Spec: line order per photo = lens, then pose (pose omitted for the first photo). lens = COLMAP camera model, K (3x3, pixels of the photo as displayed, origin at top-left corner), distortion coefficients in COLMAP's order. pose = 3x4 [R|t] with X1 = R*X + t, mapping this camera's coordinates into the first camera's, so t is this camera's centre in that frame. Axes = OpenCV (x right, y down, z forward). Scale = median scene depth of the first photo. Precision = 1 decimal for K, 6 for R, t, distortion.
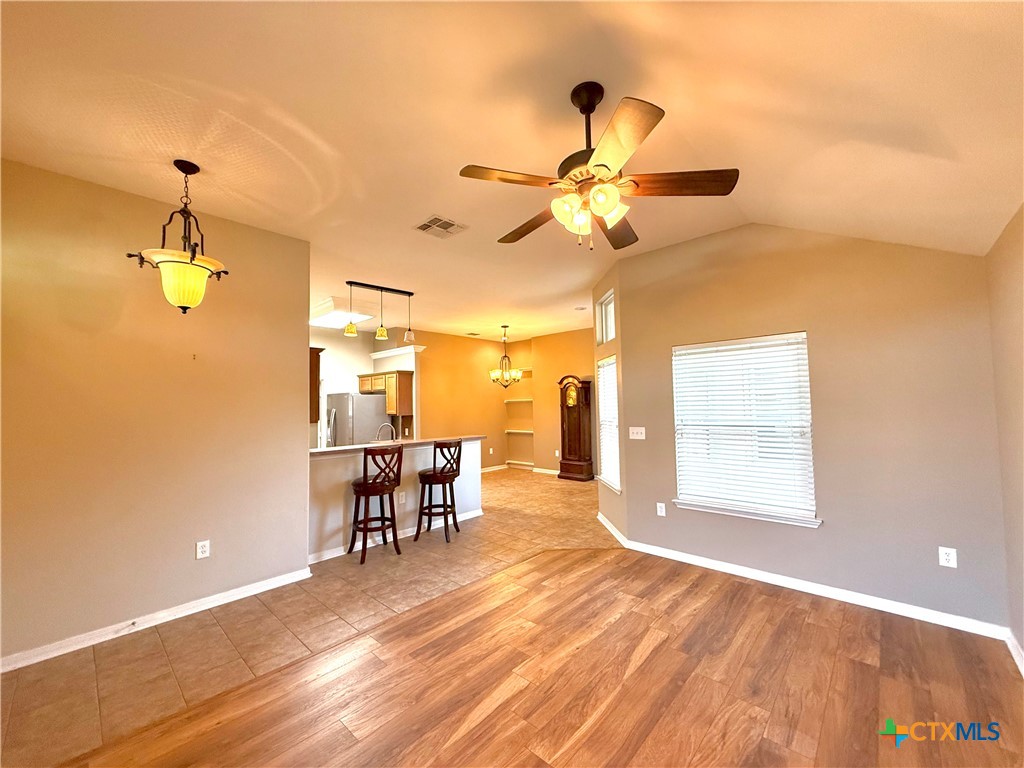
lens RADIAL K [[405.5, 0, 510.8], [0, 405.5, 386.2], [0, 0, 1]] dist [0.001010, -0.000236]
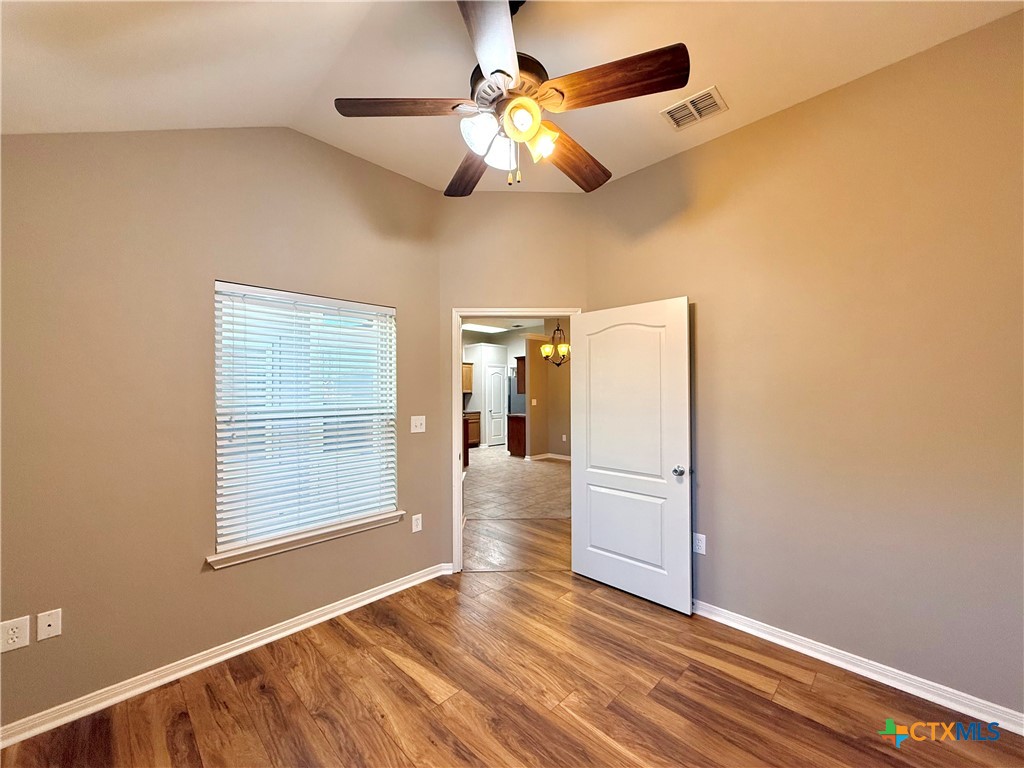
lens RADIAL K [[405.5, 0, 510.8], [0, 405.5, 386.2], [0, 0, 1]] dist [0.001010, -0.000236]
pose [[-0.033235, 0.009636, -0.999401, 1.486283], [0.050203, 0.998707, 0.007960, 0.059699], [0.998186, -0.049908, -0.033676, 1.602174]]
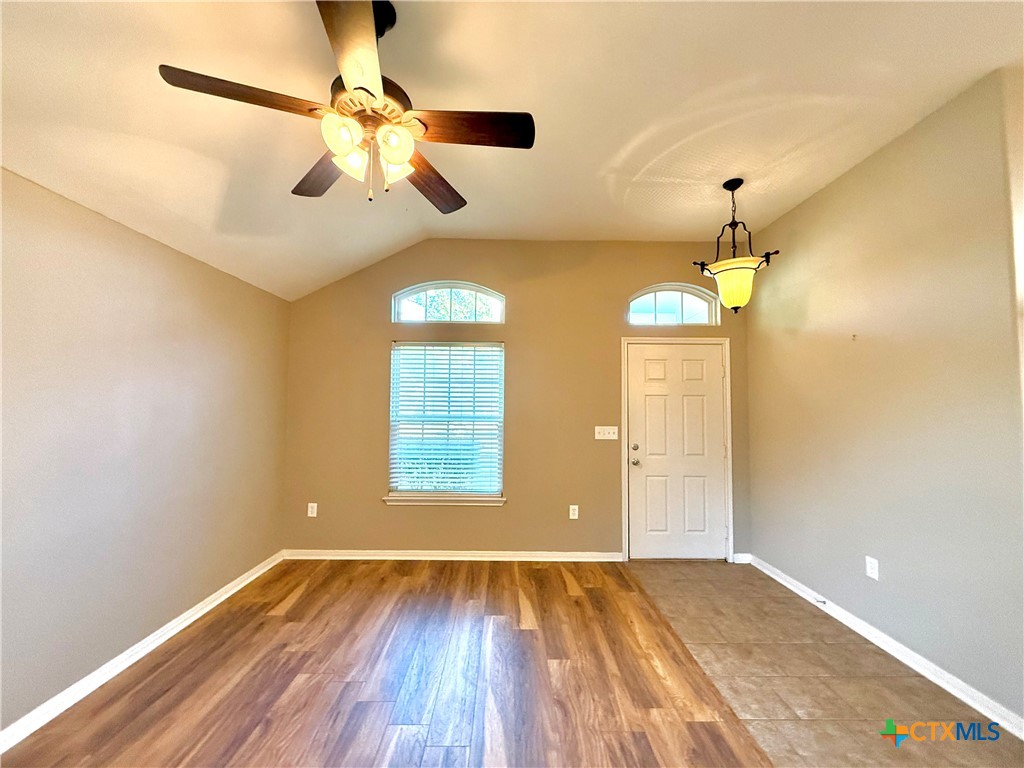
lens RADIAL K [[405.5, 0, 510.8], [0, 405.5, 386.2], [0, 0, 1]] dist [0.001010, -0.000236]
pose [[-0.729144, -0.020904, -0.684041, 0.237602], [0.034763, 0.997112, -0.067526, 0.044090], [0.683477, -0.073015, -0.726311, 0.767638]]
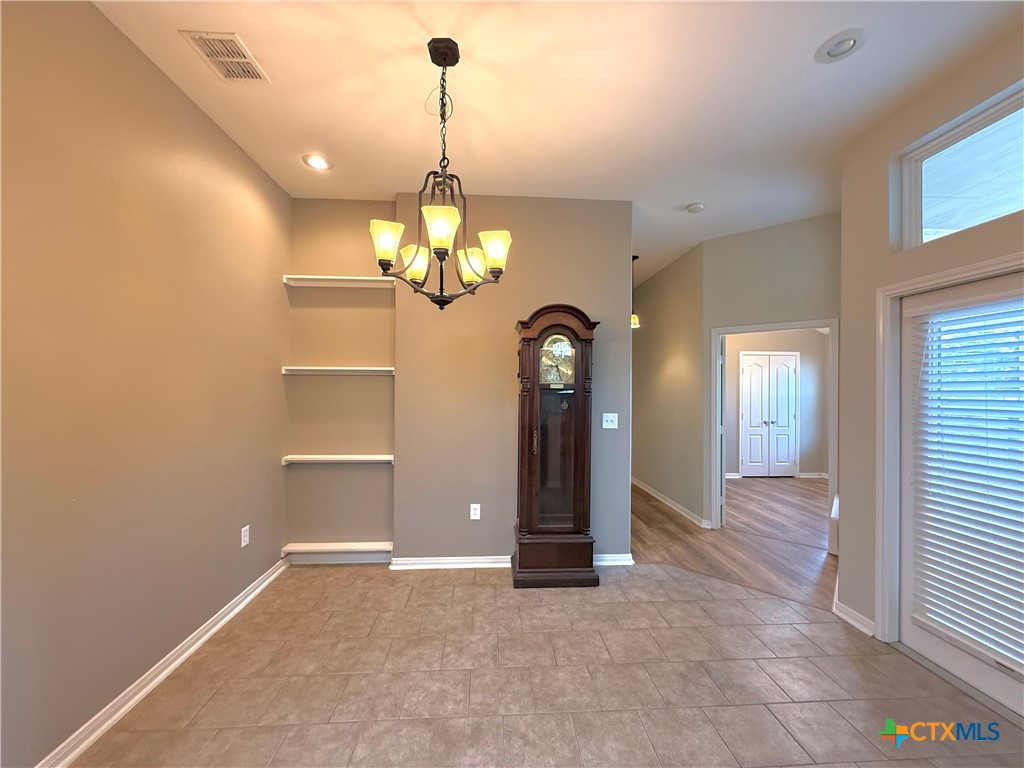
lens RADIAL K [[405.5, 0, 510.8], [0, 405.5, 386.2], [0, 0, 1]] dist [0.001010, -0.000236]
pose [[0.690762, 0.025818, 0.722621, -0.272076], [-0.051102, 0.998607, 0.013171, 0.080037], [-0.721274, -0.046026, 0.691119, 1.387198]]
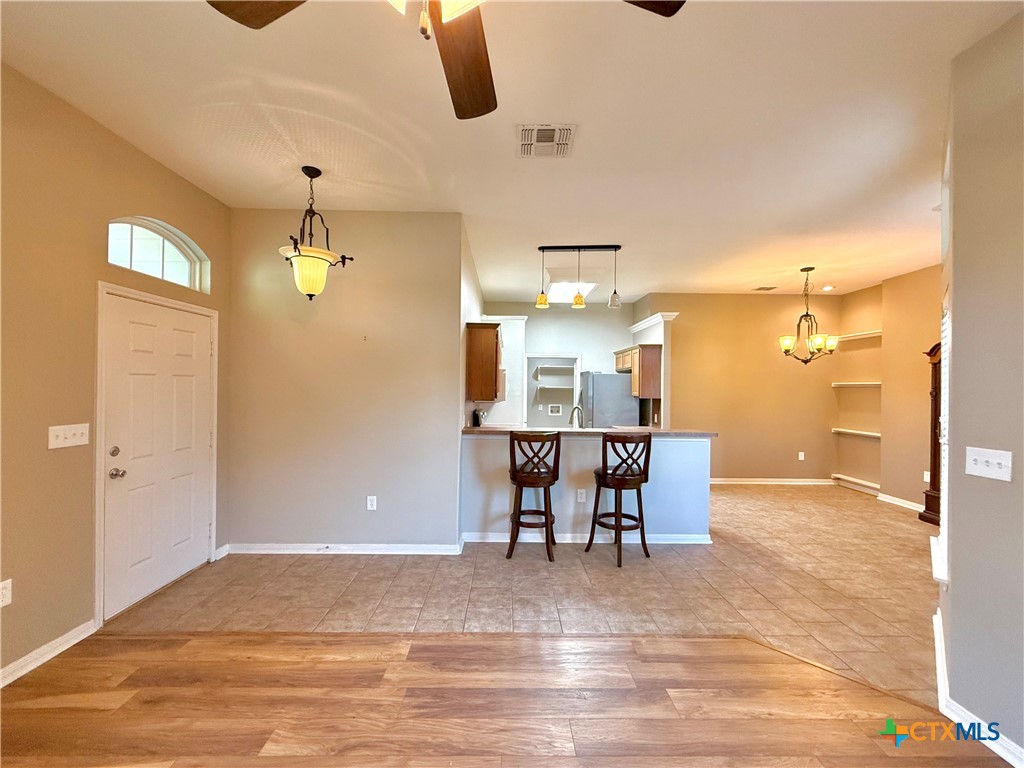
lens RADIAL K [[419.1, 0, 510.8], [0, 419.1, 385.7], [0, 0, 1]] dist [-0.000004, -0.000199]
pose [[0.687136, 0.023085, -0.726162, 0.264356], [0.009576, 0.999120, 0.040825, 0.012897], [0.726465, -0.035006, 0.686311, 0.323874]]
